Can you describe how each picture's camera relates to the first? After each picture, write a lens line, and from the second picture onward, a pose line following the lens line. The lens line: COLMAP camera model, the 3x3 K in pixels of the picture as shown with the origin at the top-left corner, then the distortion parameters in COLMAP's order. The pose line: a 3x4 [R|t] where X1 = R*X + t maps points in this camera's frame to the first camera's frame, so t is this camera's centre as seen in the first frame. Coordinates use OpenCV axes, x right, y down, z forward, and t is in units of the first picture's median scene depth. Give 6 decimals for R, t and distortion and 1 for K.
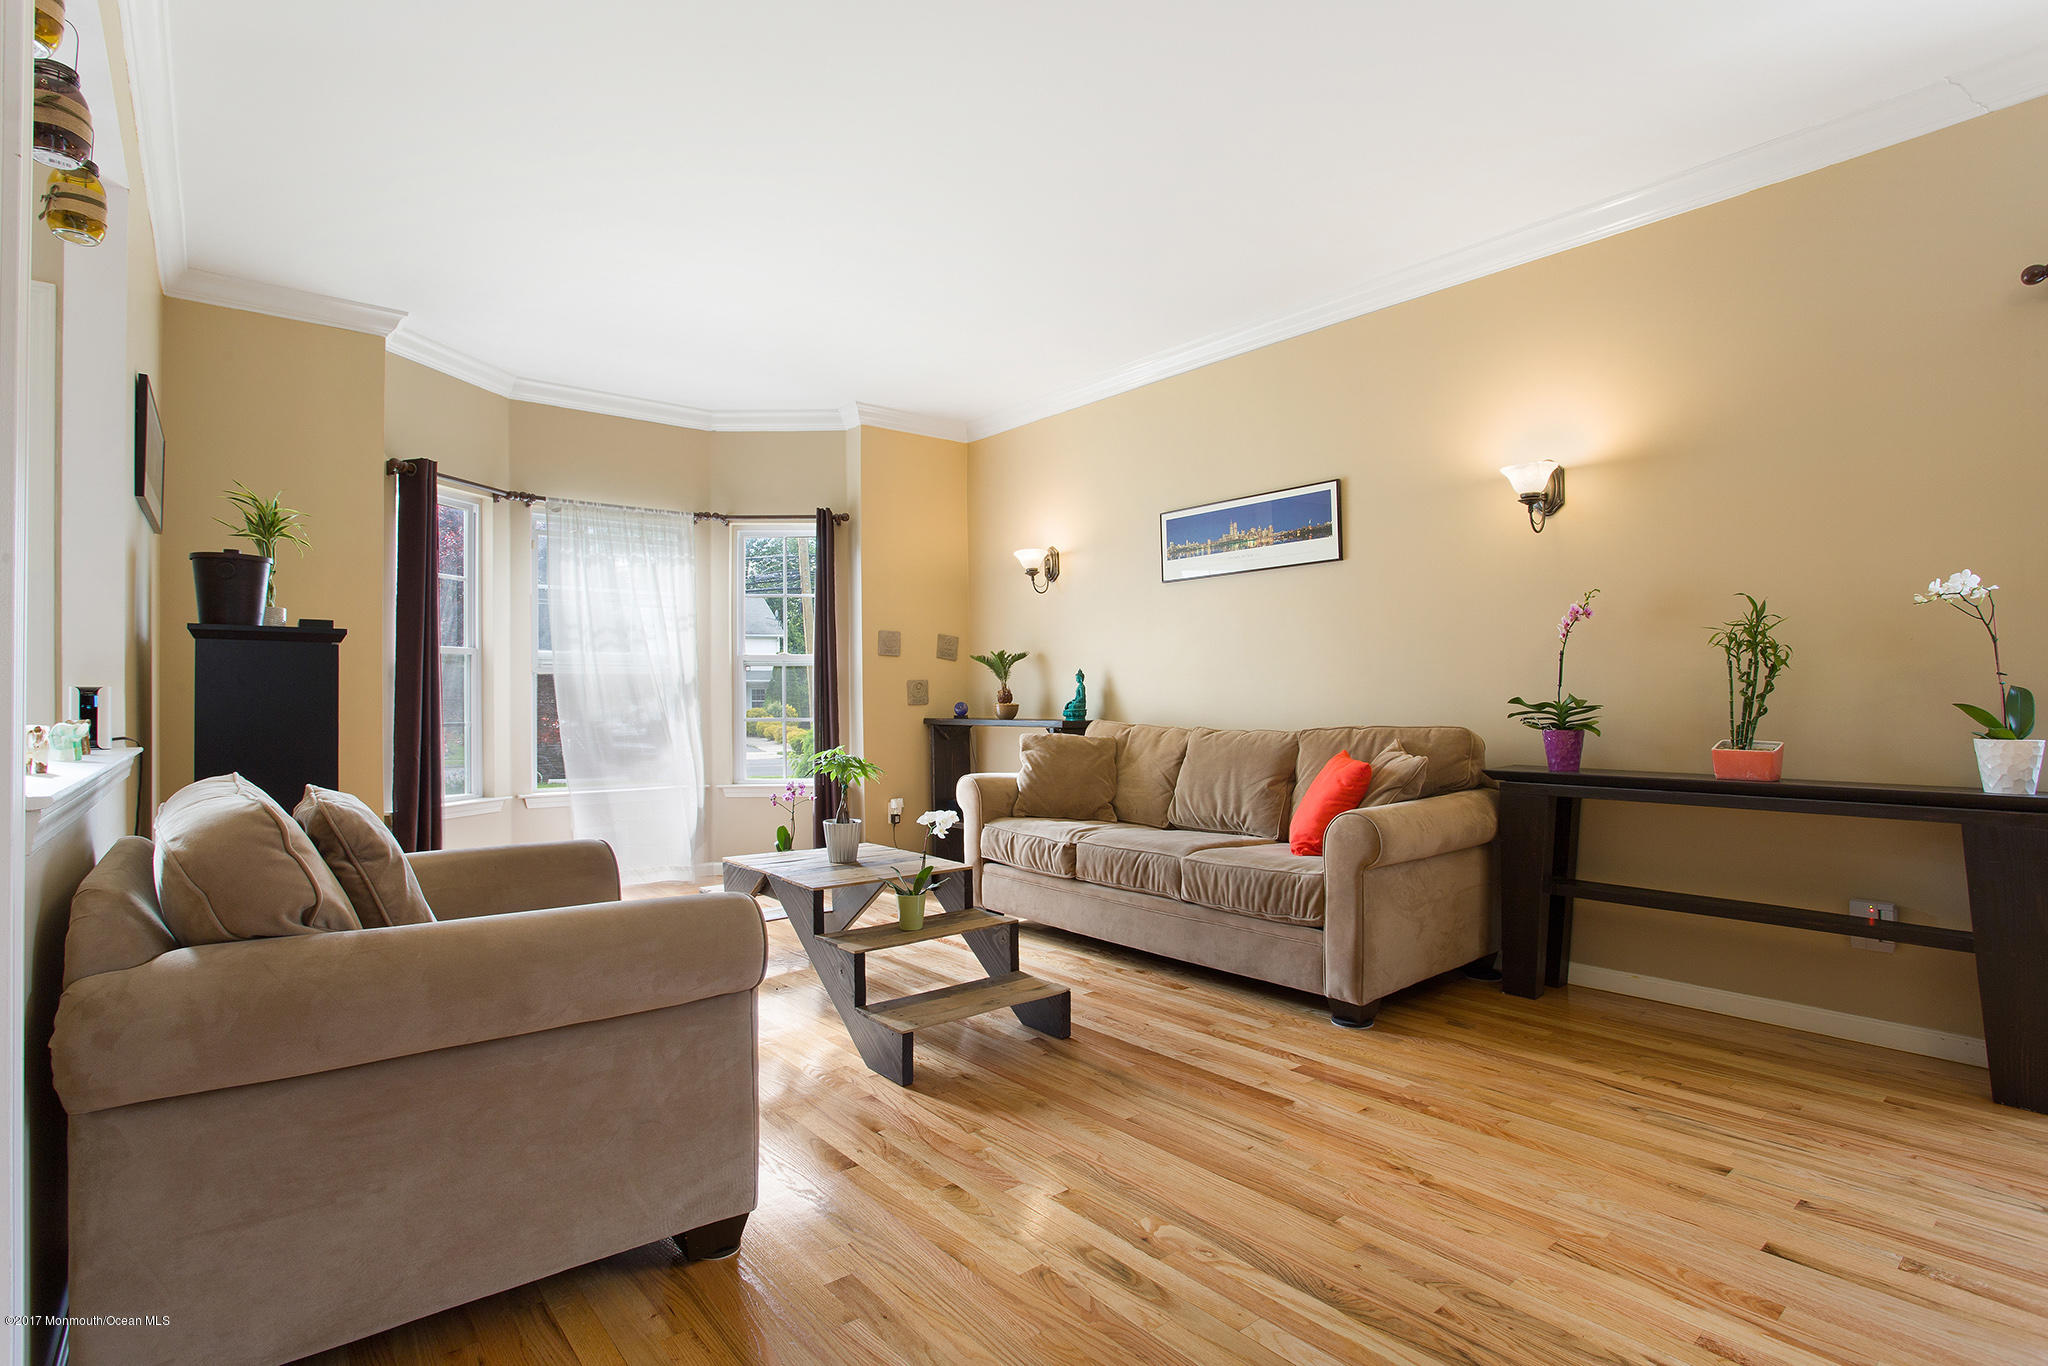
lens RADIAL K [[1013.8, 0, 1018.9], [0, 1013.8, 694.0], [0, 0, 1]] dist [-0.051619, 0.016895]
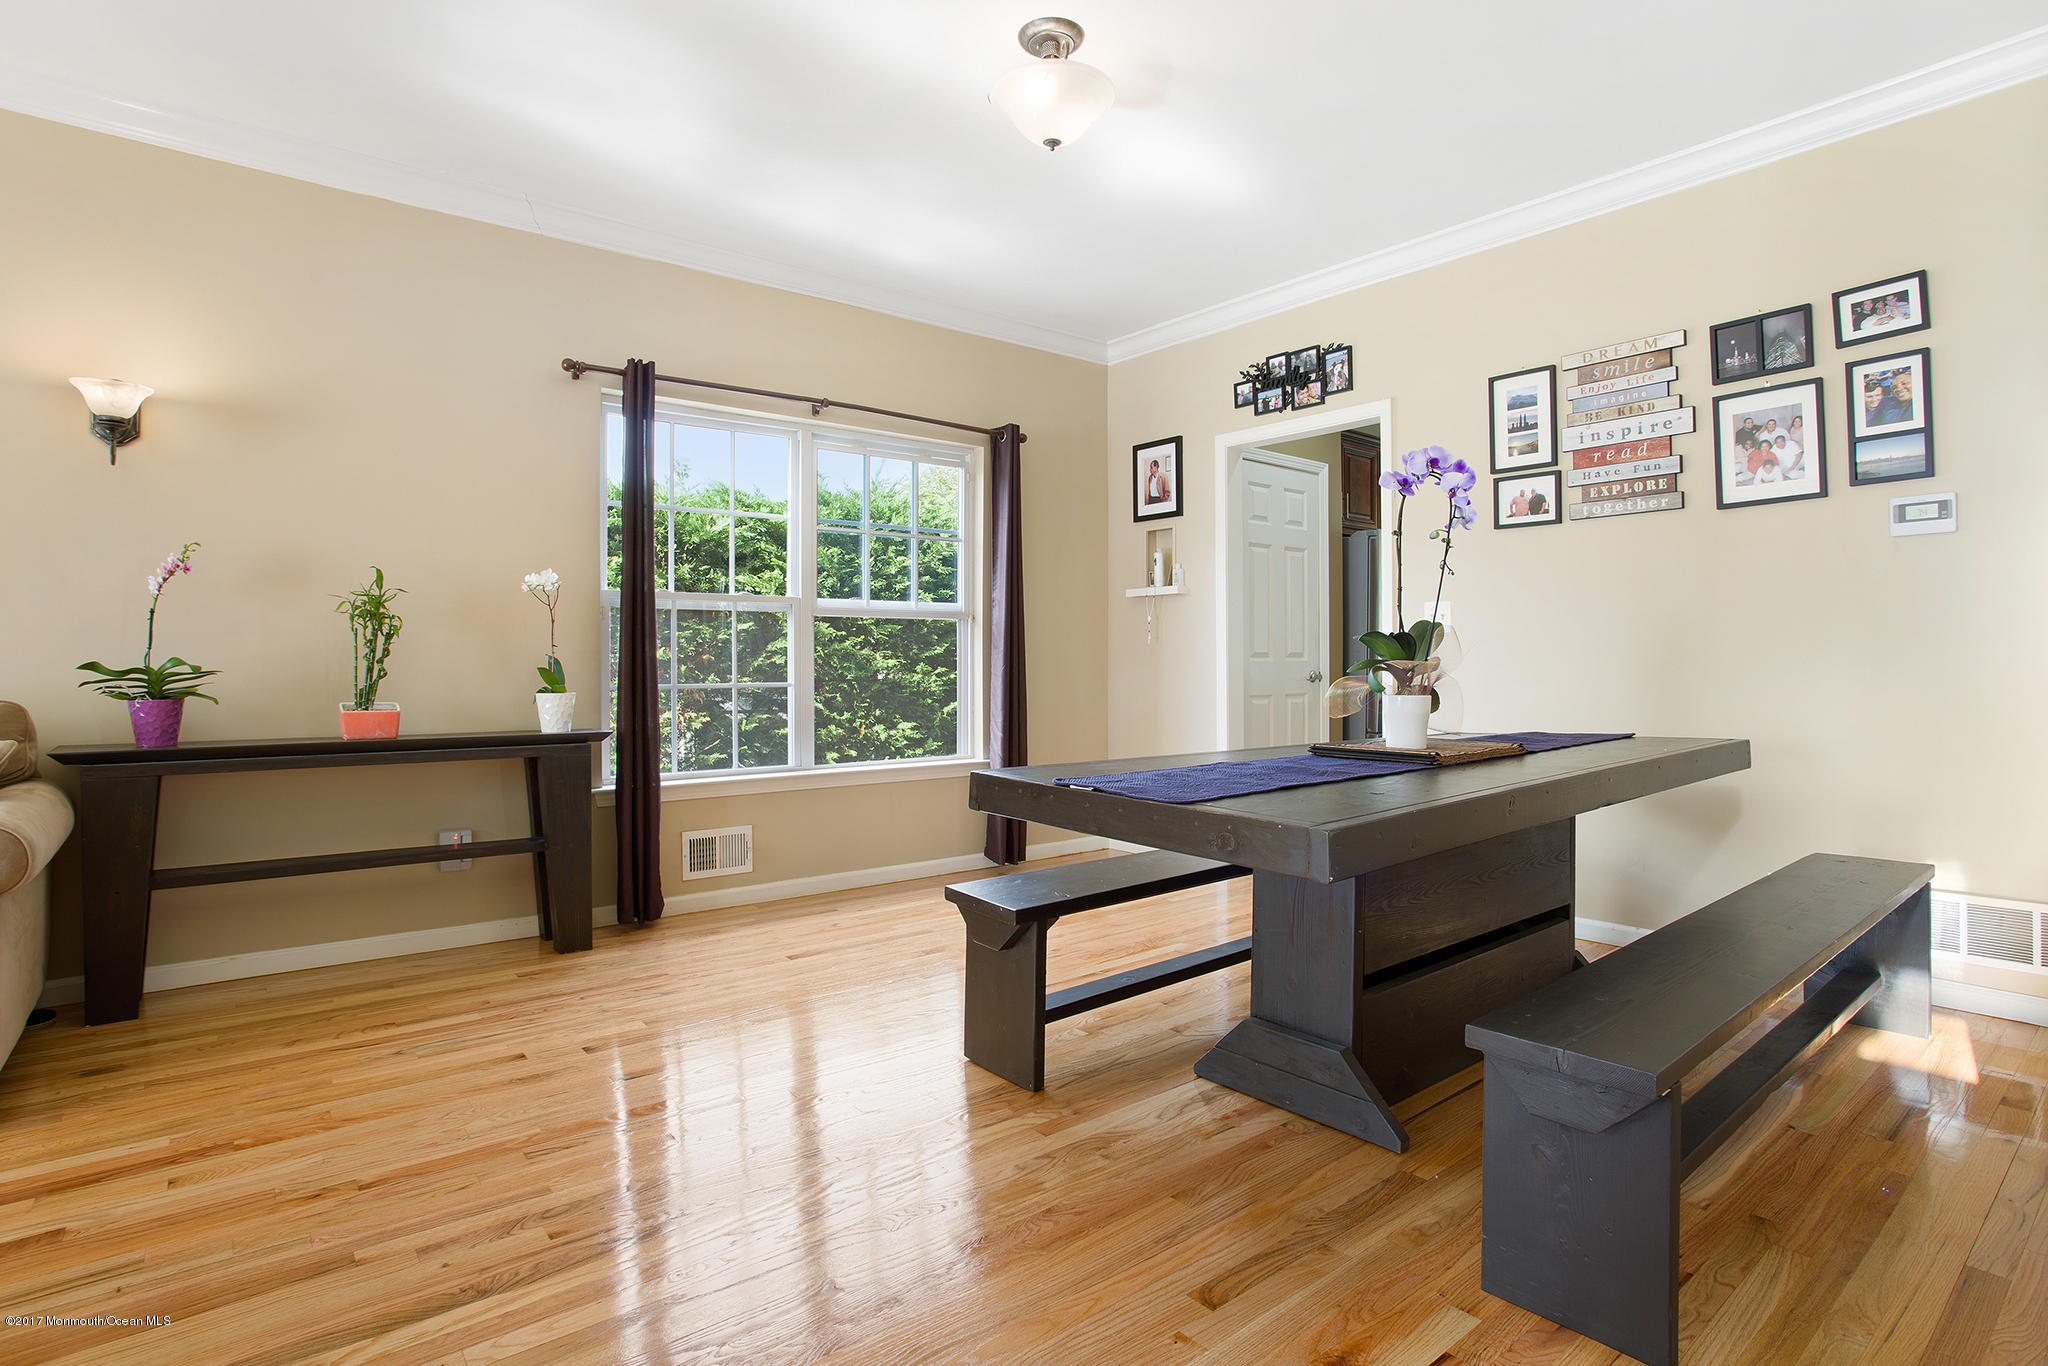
lens RADIAL K [[1013.8, 0, 1035.8], [0, 1013.8, 652.8], [0, 0, 1]] dist [-0.051619, 0.016895]
pose [[0.010401, 0.013336, 0.999857, -0.366857], [-0.001606, 0.999910, -0.013320, 0.006786], [-0.999945, -0.001468, 0.010421, 0.271899]]
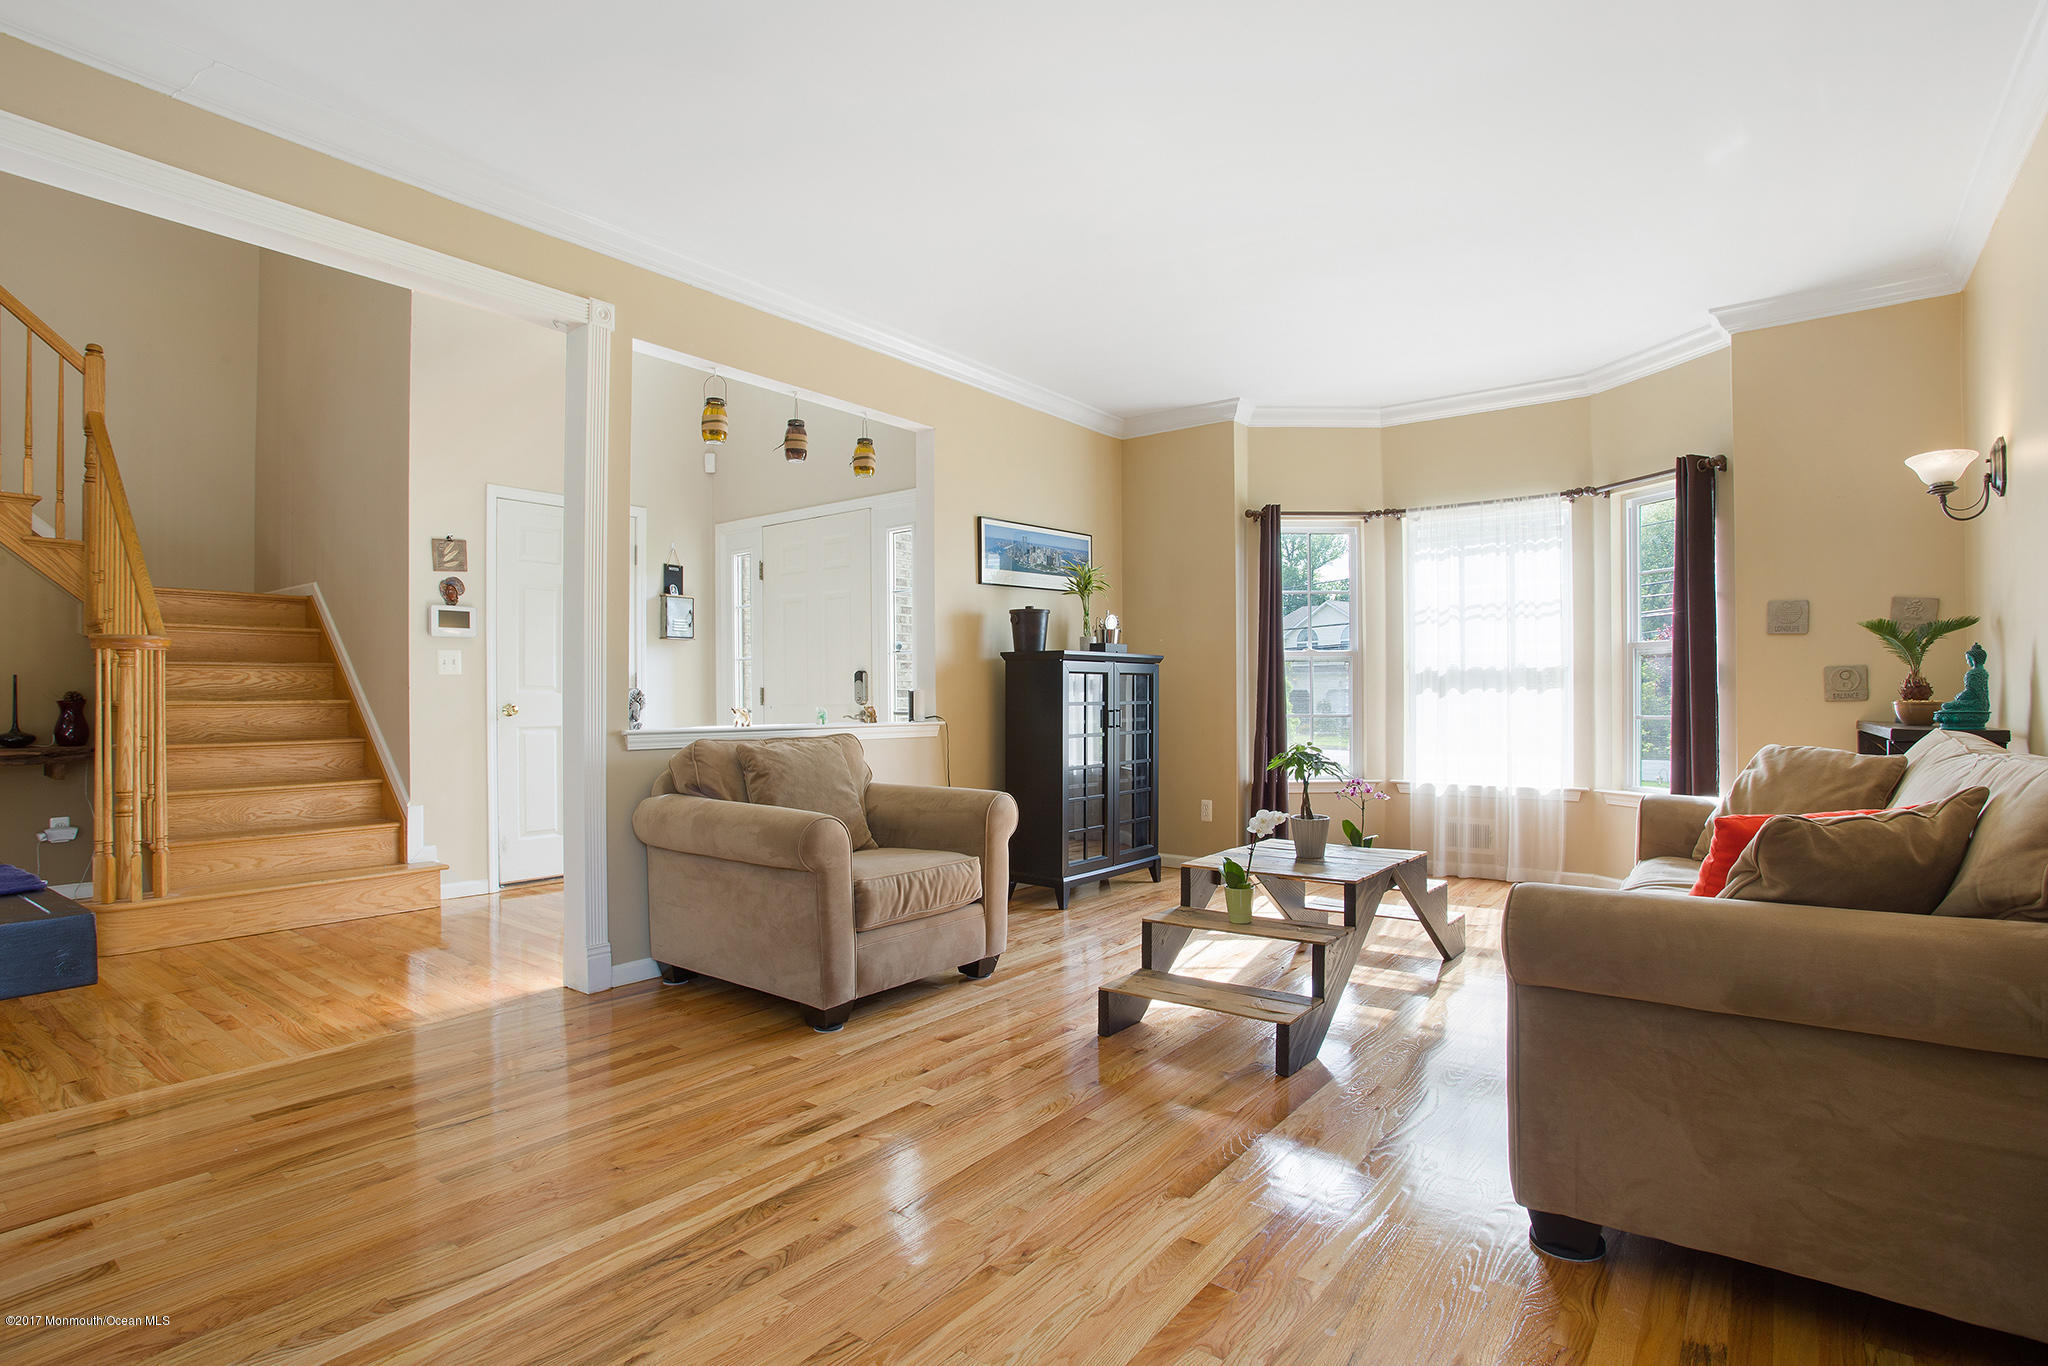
lens RADIAL K [[1013.8, 0, 1017.5], [0, 1013.8, 691.5], [0, 0, 1]] dist [-0.051619, 0.016895]
pose [[0.218156, 0.000996, -0.975913, 0.916867], [0.008219, 0.999962, 0.002858, -0.005480], [0.975879, -0.008644, 0.218140, 0.614504]]
